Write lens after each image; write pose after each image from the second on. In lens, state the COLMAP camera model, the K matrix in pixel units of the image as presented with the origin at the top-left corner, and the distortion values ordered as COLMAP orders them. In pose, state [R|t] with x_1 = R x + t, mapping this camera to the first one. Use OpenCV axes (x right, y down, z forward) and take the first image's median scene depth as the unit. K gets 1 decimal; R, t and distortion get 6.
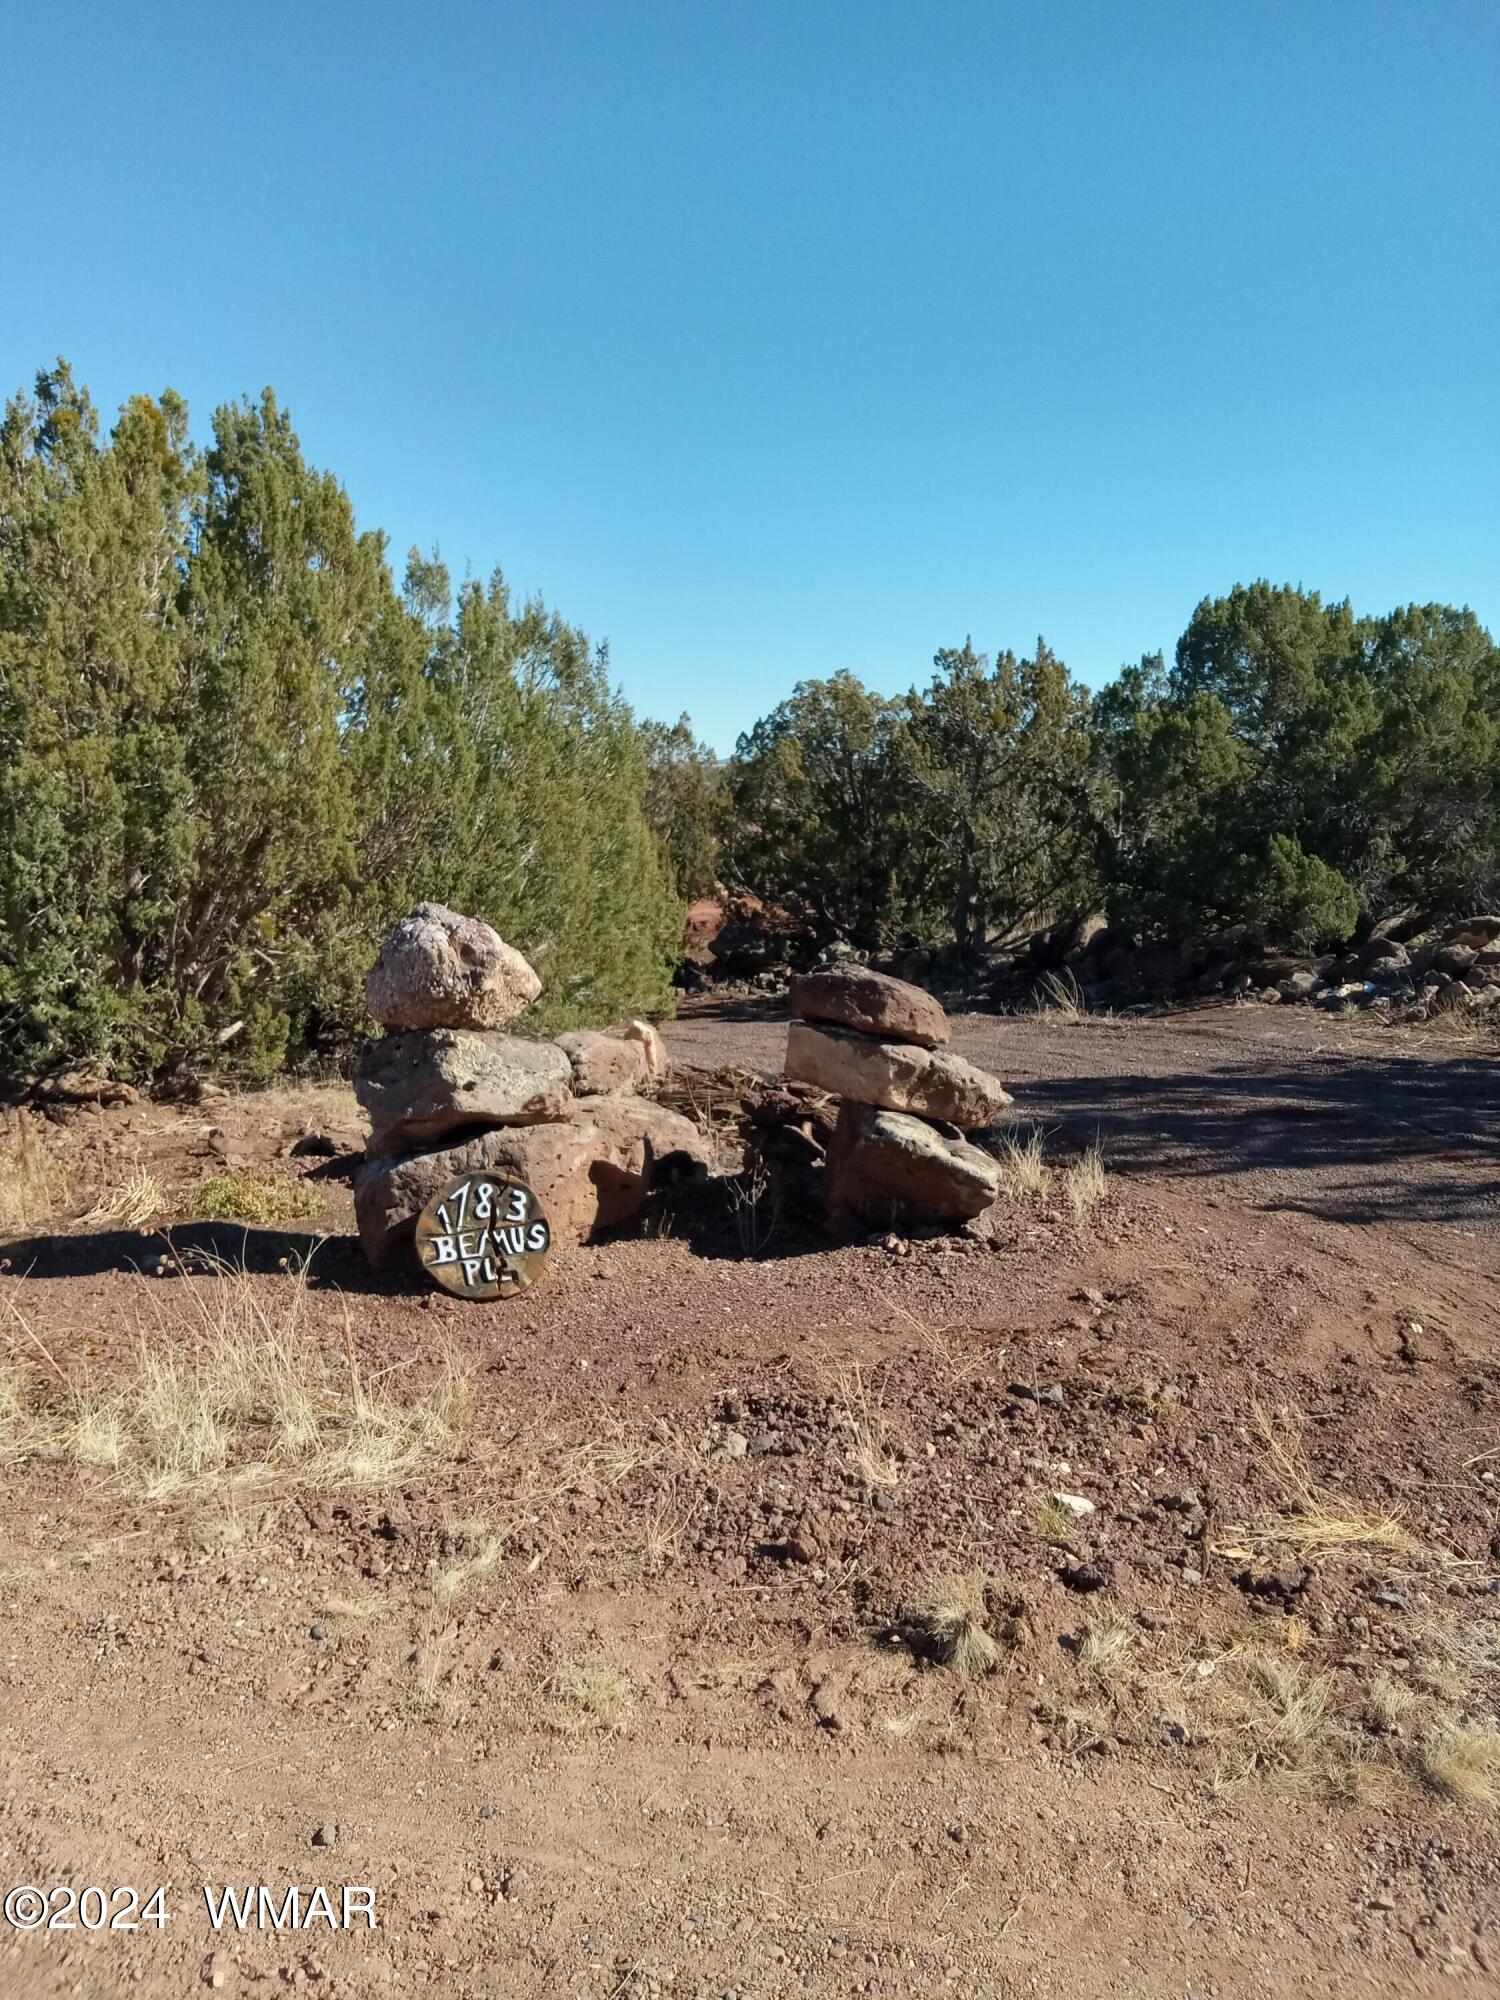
lens RADIAL K [[1510.3, 0, 750.0], [0, 1510.3, 1000.0], [0, 0, 1]] dist [-0.036527, 0.090930]
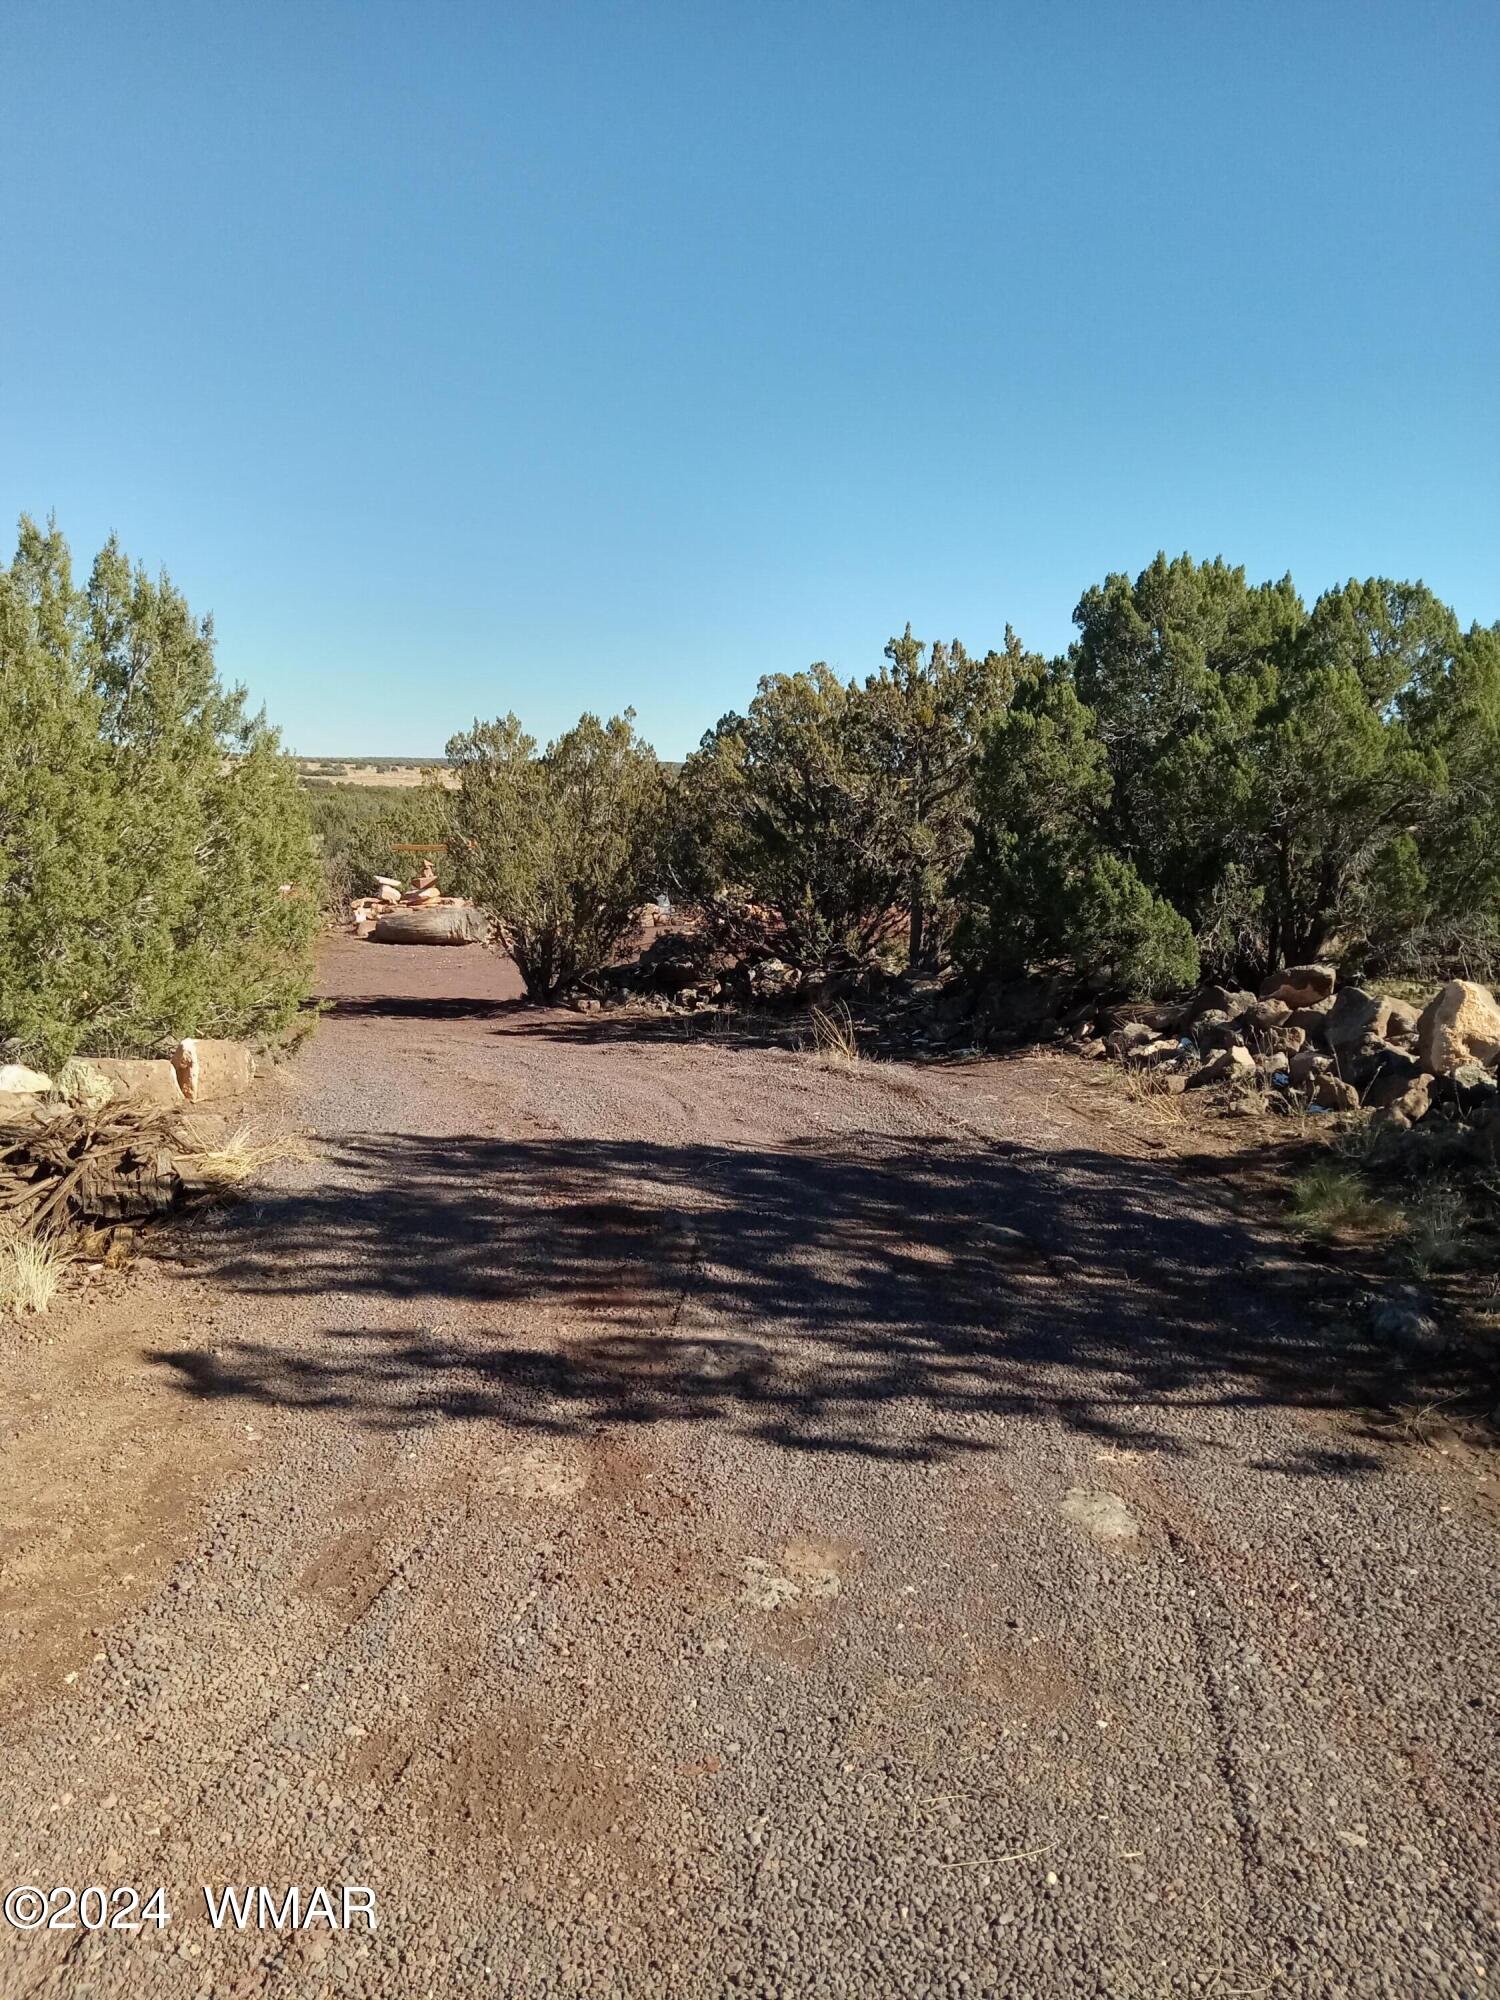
lens RADIAL K [[1495.6, 0, 750.0], [0, 1495.6, 1000.0], [0, 0, 1]] dist [0.000910, -0.011308]
pose [[0.976497, 0.052181, -0.209121, 0.253402], [-0.052674, 0.998607, 0.003216, -0.016900], [0.208998, 0.007875, 0.977884, 0.116615]]
